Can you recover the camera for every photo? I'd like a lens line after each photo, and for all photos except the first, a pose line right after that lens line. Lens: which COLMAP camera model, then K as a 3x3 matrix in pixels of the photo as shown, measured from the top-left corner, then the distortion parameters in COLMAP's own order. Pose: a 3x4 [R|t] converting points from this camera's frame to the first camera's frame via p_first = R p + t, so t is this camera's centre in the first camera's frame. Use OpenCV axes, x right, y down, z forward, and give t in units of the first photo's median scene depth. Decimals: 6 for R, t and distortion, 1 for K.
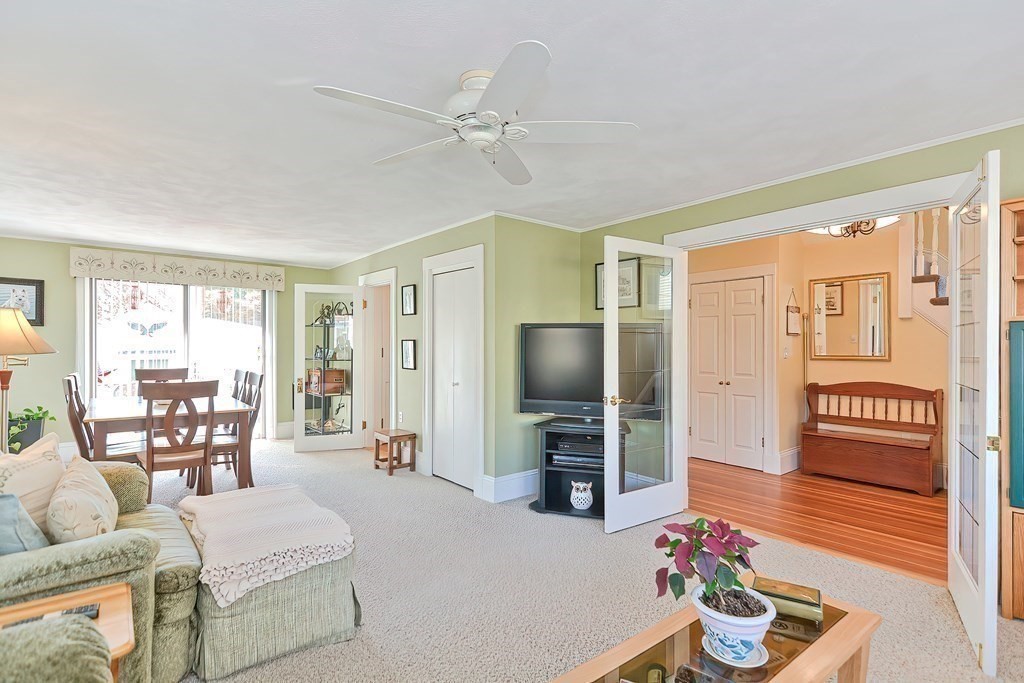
lens RADIAL K [[488.2, 0, 512.2], [0, 488.2, 345.6], [0, 0, 1]] dist [0.005830, -0.001834]
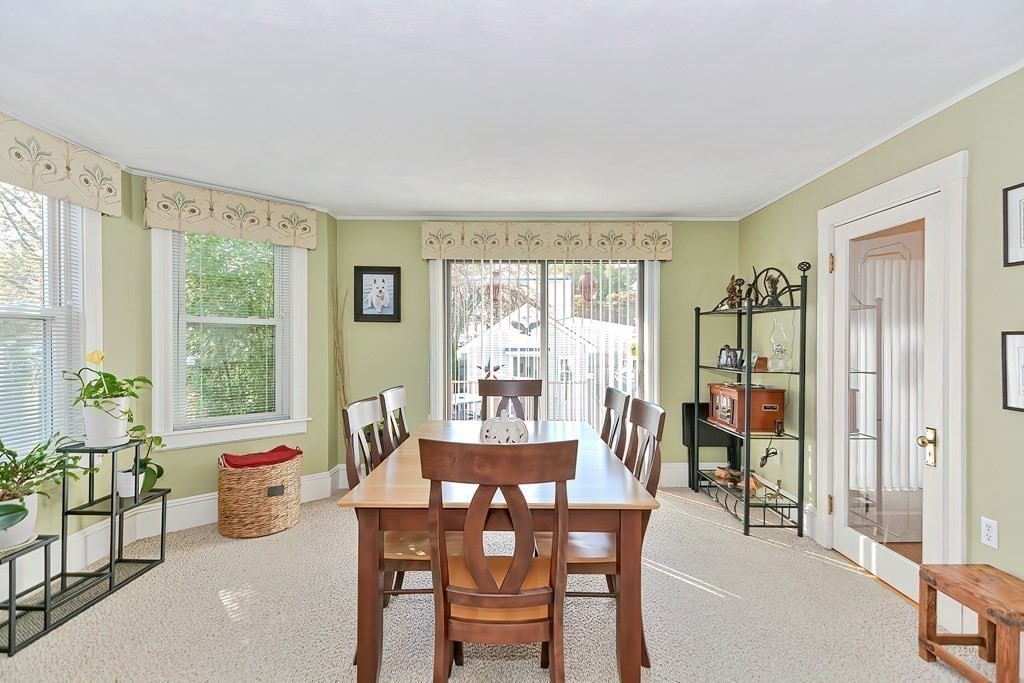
lens RADIAL K [[488.2, 0, 512.2], [0, 488.2, 345.6], [0, 0, 1]] dist [0.005830, -0.001834]
pose [[0.773388, 0.002157, -0.633929, -0.281819], [0.001540, 0.999985, 0.005281, -0.004060], [0.633931, -0.005061, 0.773373, 0.475516]]
